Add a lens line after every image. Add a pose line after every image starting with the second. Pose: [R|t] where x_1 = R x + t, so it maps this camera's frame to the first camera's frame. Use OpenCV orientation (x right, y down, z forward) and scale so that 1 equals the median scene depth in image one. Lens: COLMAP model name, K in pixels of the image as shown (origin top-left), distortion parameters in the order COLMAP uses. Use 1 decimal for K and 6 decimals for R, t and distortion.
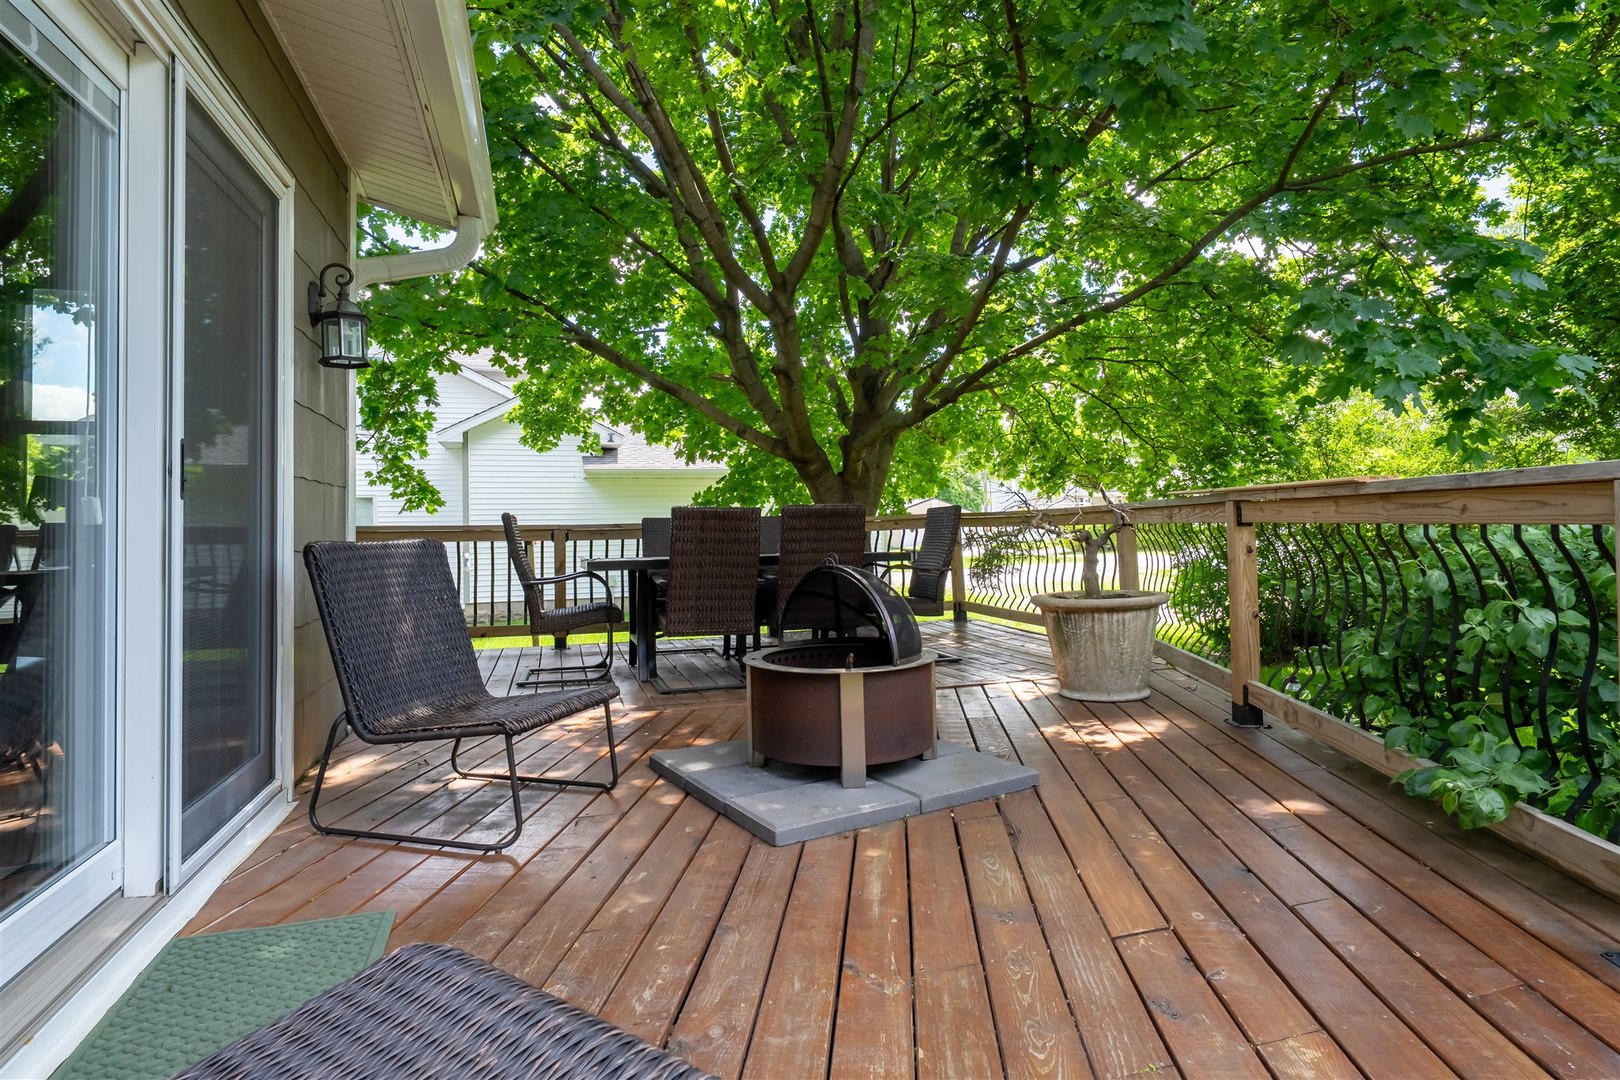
lens RADIAL K [[794.3, 0, 810.0], [0, 794.3, 540.0], [0, 0, 1]] dist [-0.027276, -0.000046]
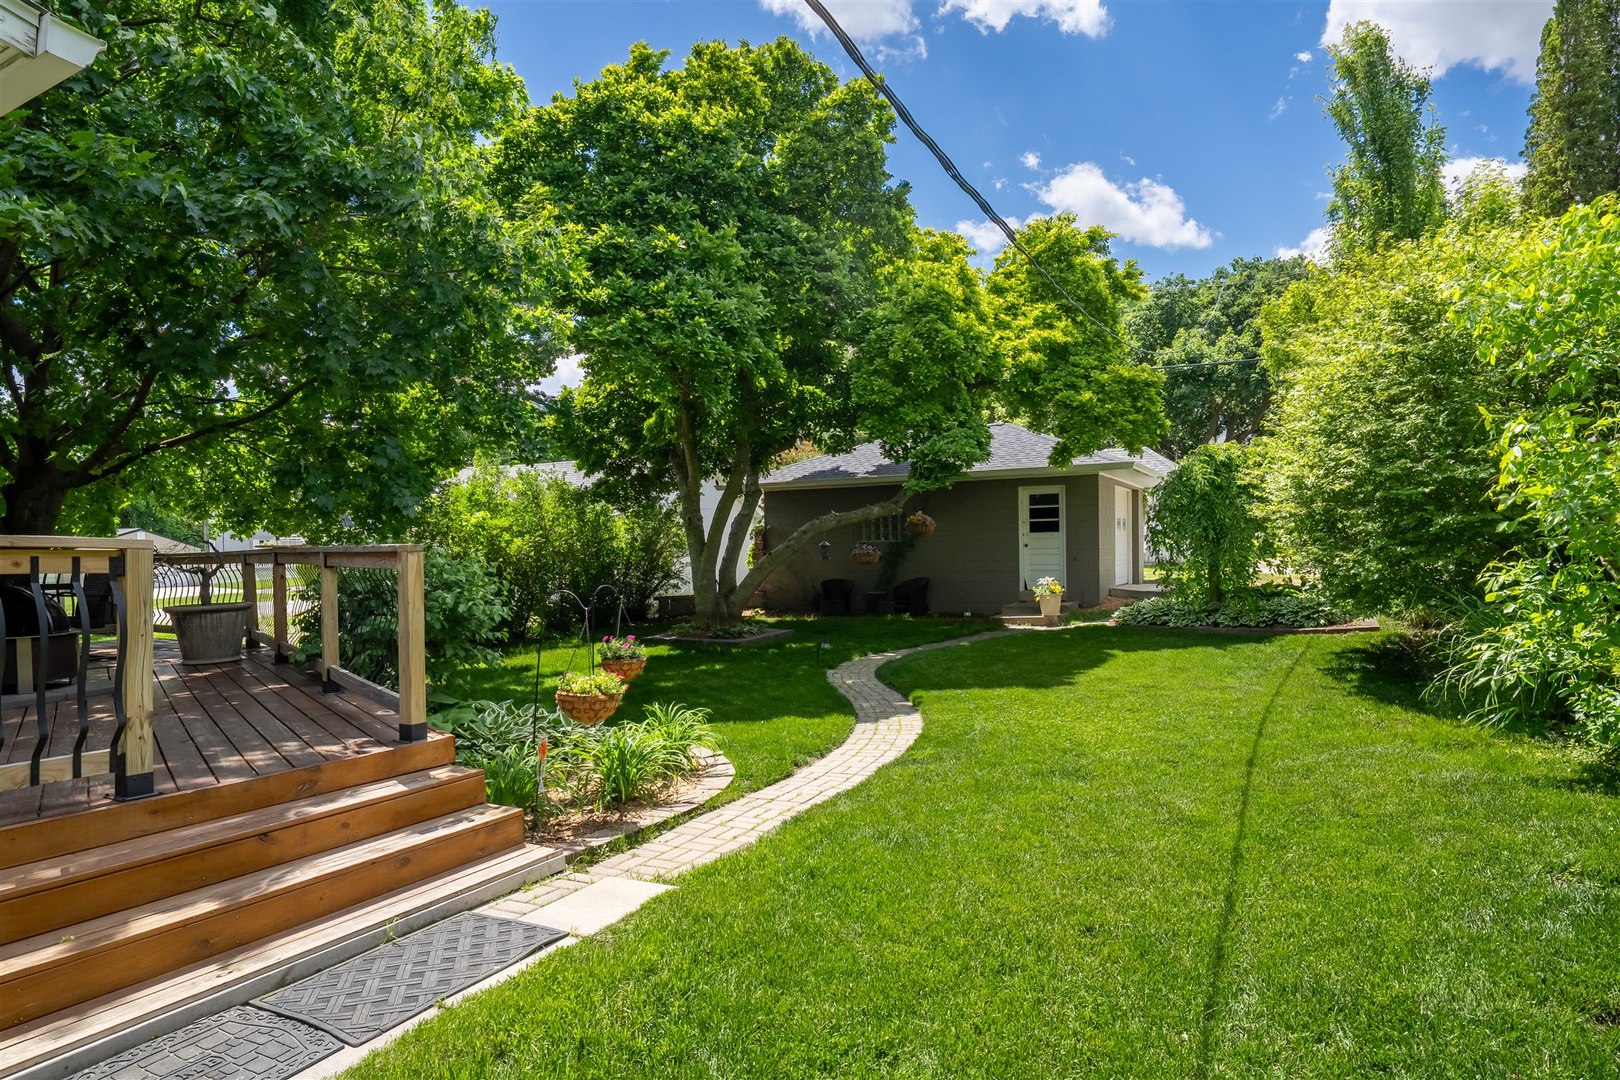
lens RADIAL K [[928.9, 0, 809.0], [0, 928.9, 568.1], [0, 0, 1]] dist [-0.001409, -0.000423]
pose [[0.716974, -0.000938, 0.697099, -0.048581], [0.008412, 0.999938, -0.007307, 0.005763], [-0.697049, 0.011103, 0.716937, -0.573009]]
